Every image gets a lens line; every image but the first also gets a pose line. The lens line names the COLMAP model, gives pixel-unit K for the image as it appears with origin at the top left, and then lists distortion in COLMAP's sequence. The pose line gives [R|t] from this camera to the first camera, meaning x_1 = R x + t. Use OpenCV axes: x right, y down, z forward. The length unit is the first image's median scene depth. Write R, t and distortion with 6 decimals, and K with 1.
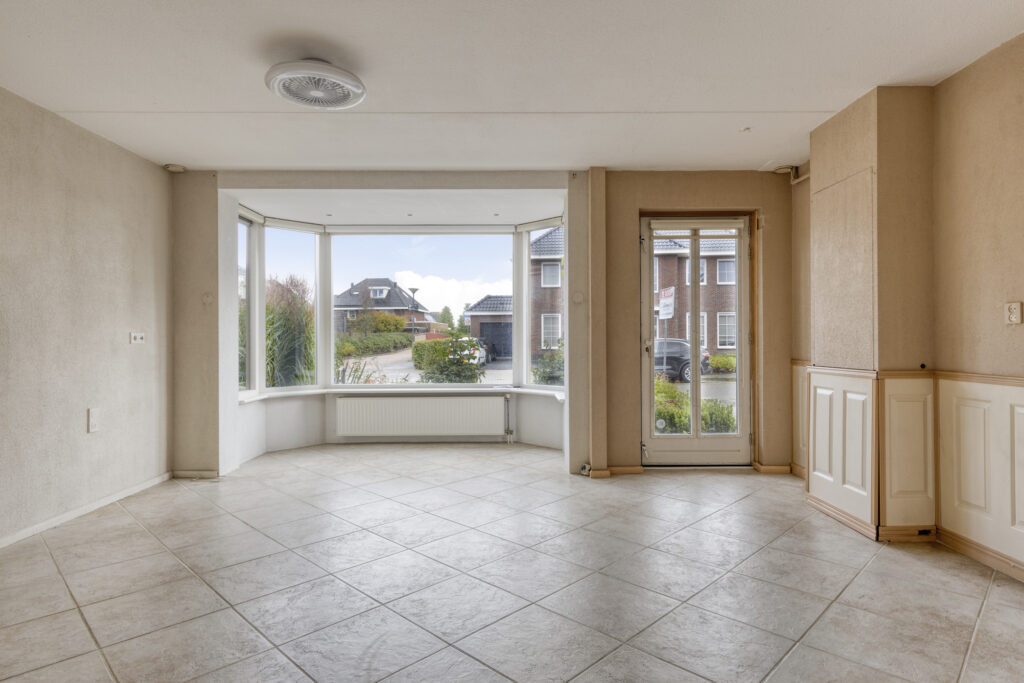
lens RADIAL K [[588.1, 0, 512.0], [0, 588.1, 341.5], [0, 0, 1]] dist [0.013744, 0.000173]
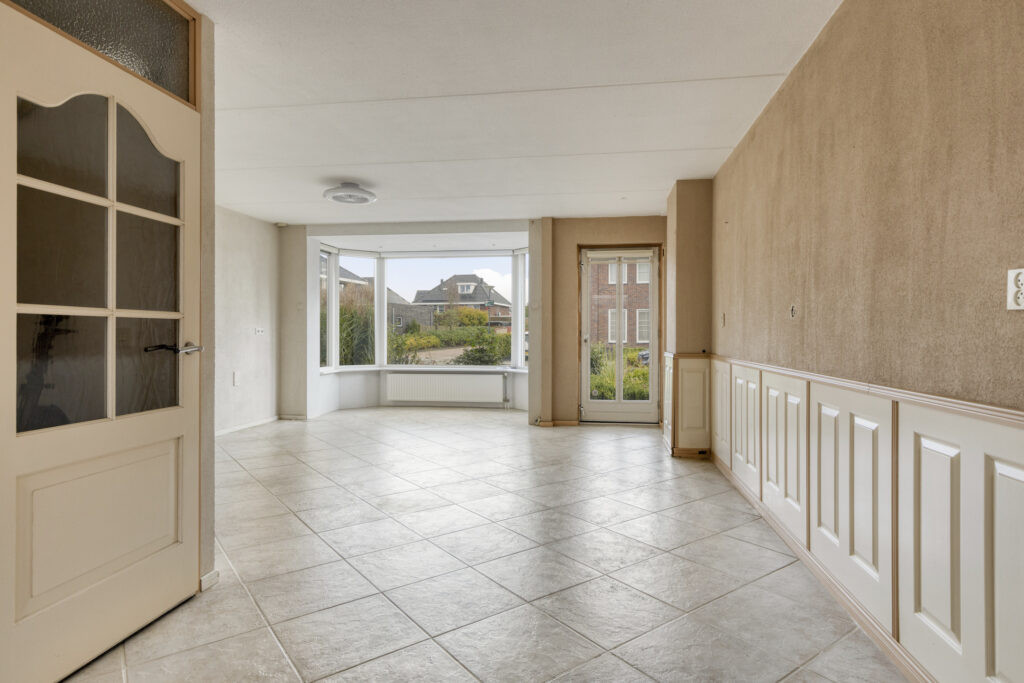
lens RADIAL K [[588.1, 0, 512.0], [0, 588.1, 341.5], [0, 0, 1]] dist [0.013744, 0.000173]
pose [[0.987954, 0.008300, -0.154524, 0.281321], [-0.006641, 0.999915, 0.011251, 0.000004], [0.154604, -0.010089, 0.987925, -0.459183]]
